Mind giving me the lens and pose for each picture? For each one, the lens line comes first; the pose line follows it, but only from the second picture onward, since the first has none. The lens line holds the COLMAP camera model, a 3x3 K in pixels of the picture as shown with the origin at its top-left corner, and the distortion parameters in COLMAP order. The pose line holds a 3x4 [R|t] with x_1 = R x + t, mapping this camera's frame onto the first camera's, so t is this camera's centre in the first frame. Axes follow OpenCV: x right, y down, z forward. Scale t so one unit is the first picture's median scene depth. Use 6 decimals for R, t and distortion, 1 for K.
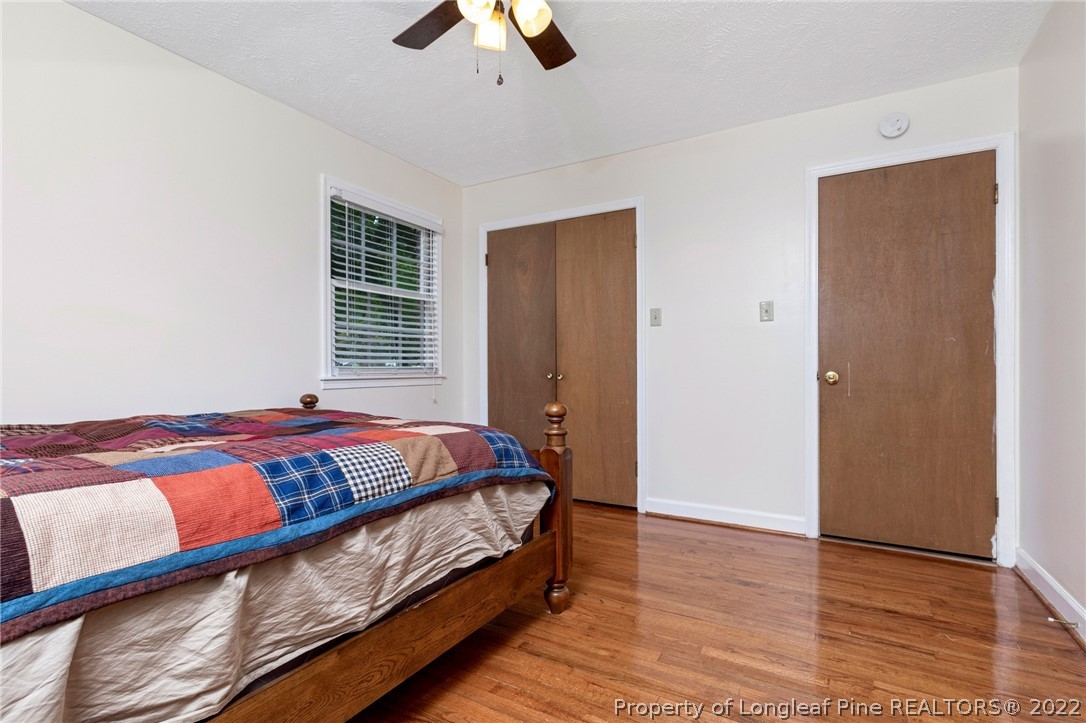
lens RADIAL K [[518.6, 0, 543.0], [0, 518.6, 361.5], [0, 0, 1]] dist [0.000706, -0.000473]
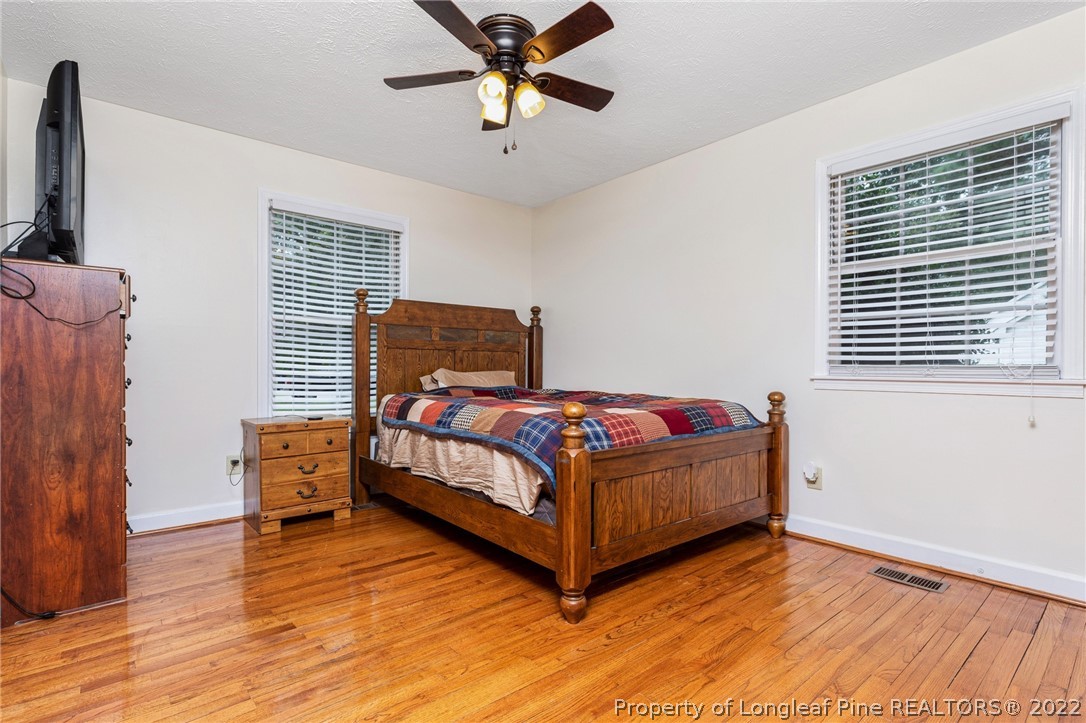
lens RADIAL K [[518.6, 0, 543.0], [0, 518.6, 361.5], [0, 0, 1]] dist [0.000706, -0.000473]
pose [[-0.330827, -0.003436, -0.943685, 1.221923], [0.010030, 0.999924, -0.007157, 0.010901], [0.943638, -0.011832, -0.330767, 1.628246]]
